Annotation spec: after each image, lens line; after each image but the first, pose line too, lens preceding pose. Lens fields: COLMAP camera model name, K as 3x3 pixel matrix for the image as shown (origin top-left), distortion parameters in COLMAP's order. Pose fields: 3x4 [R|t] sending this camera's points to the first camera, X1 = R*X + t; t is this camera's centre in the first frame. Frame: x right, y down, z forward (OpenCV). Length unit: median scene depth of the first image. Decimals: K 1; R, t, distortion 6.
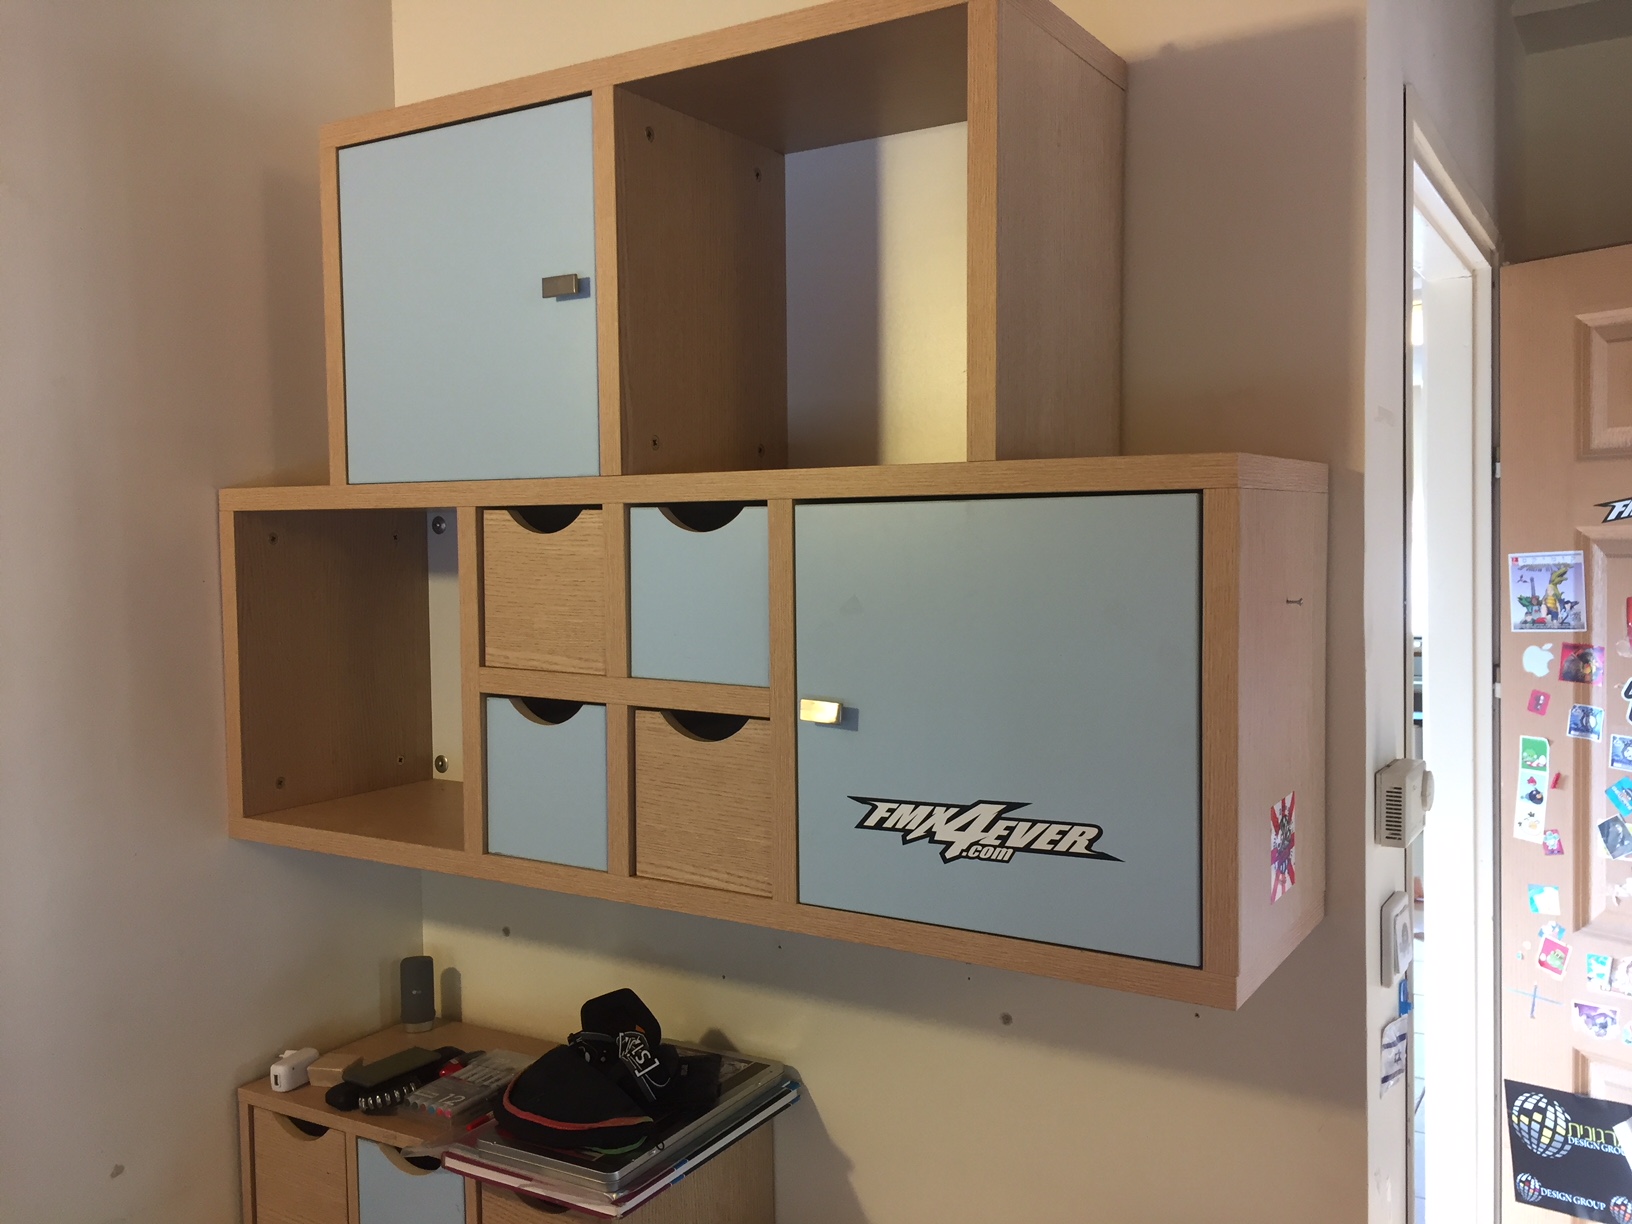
lens RADIAL K [[1404.5, 0, 808.3], [0, 1404.5, 609.3], [0, 0, 1]] dist [0.086080, -0.118555]
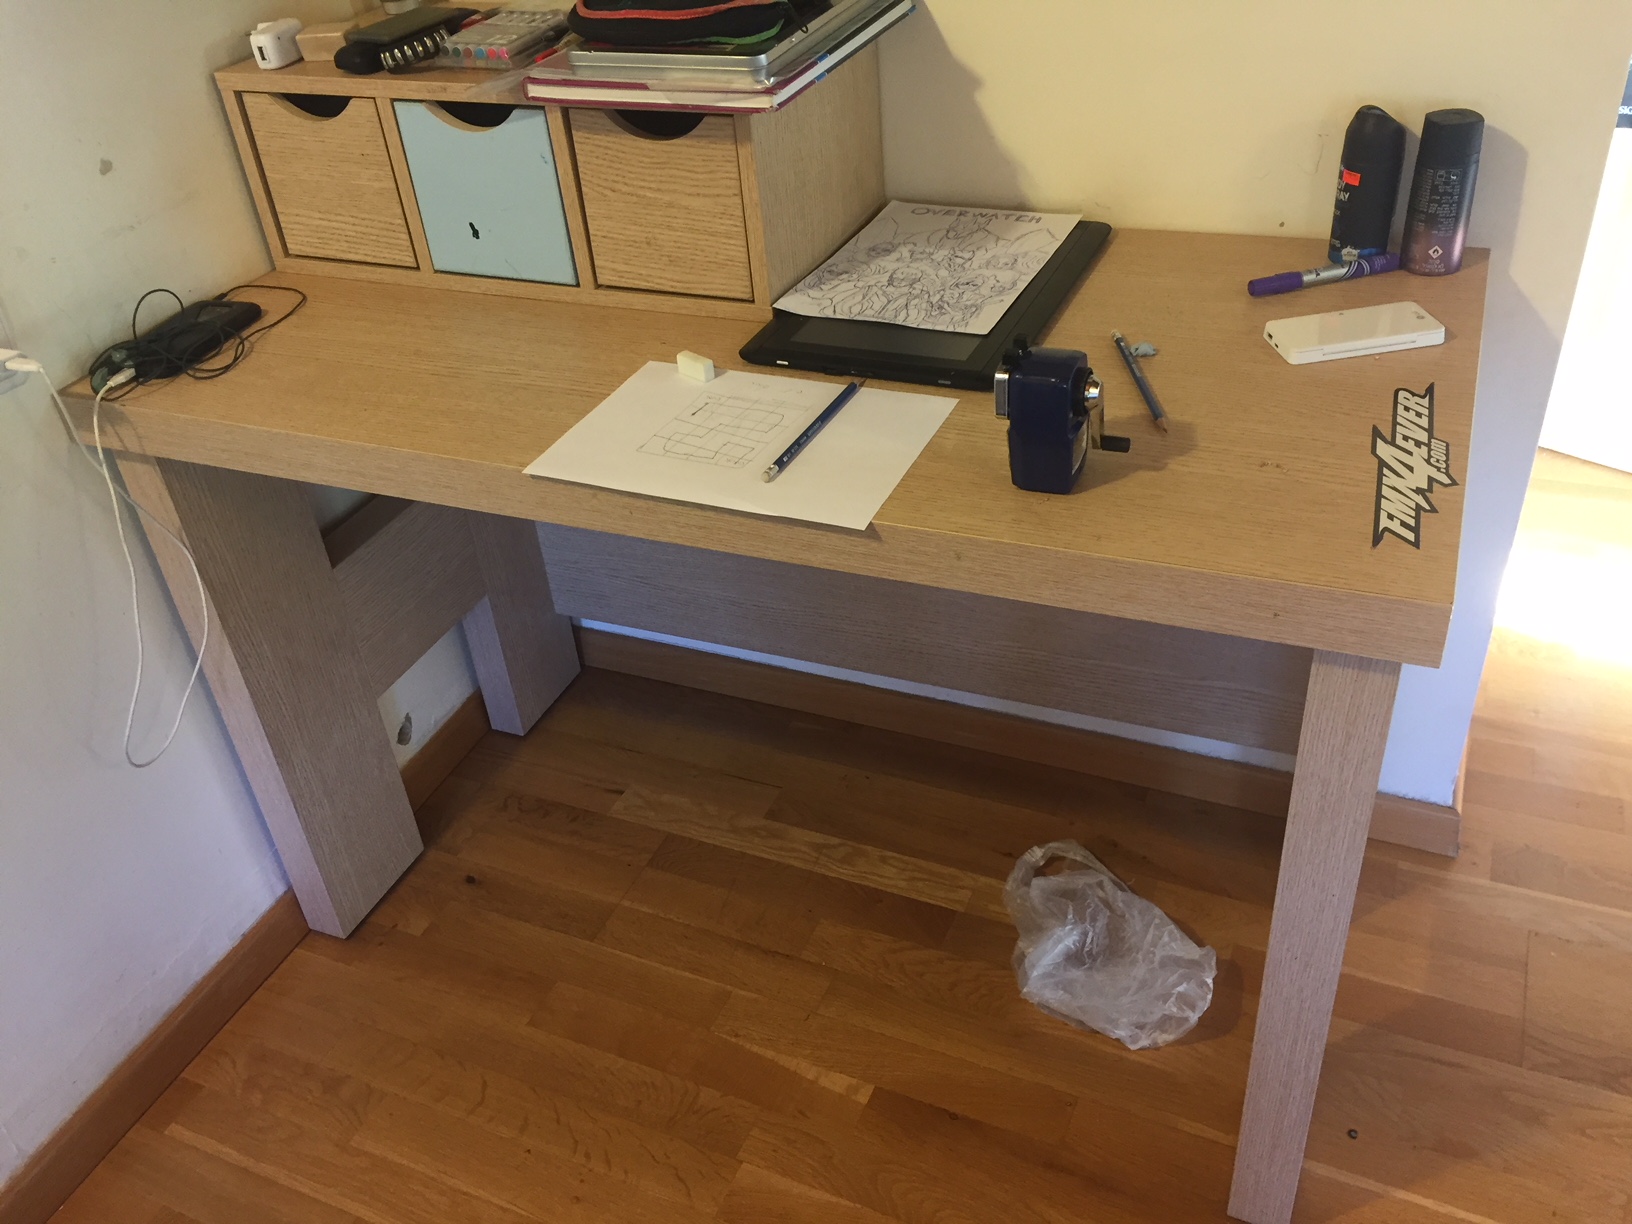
lens RADIAL K [[1404.5, 0, 808.3], [0, 1404.5, 609.3], [0, 0, 1]] dist [0.086080, -0.118555]
pose [[0.987775, -0.131197, 0.084189, -0.178045], [0.067303, 0.846064, 0.528816, 0.191170], [-0.140608, -0.516685, 0.844550, 0.116478]]
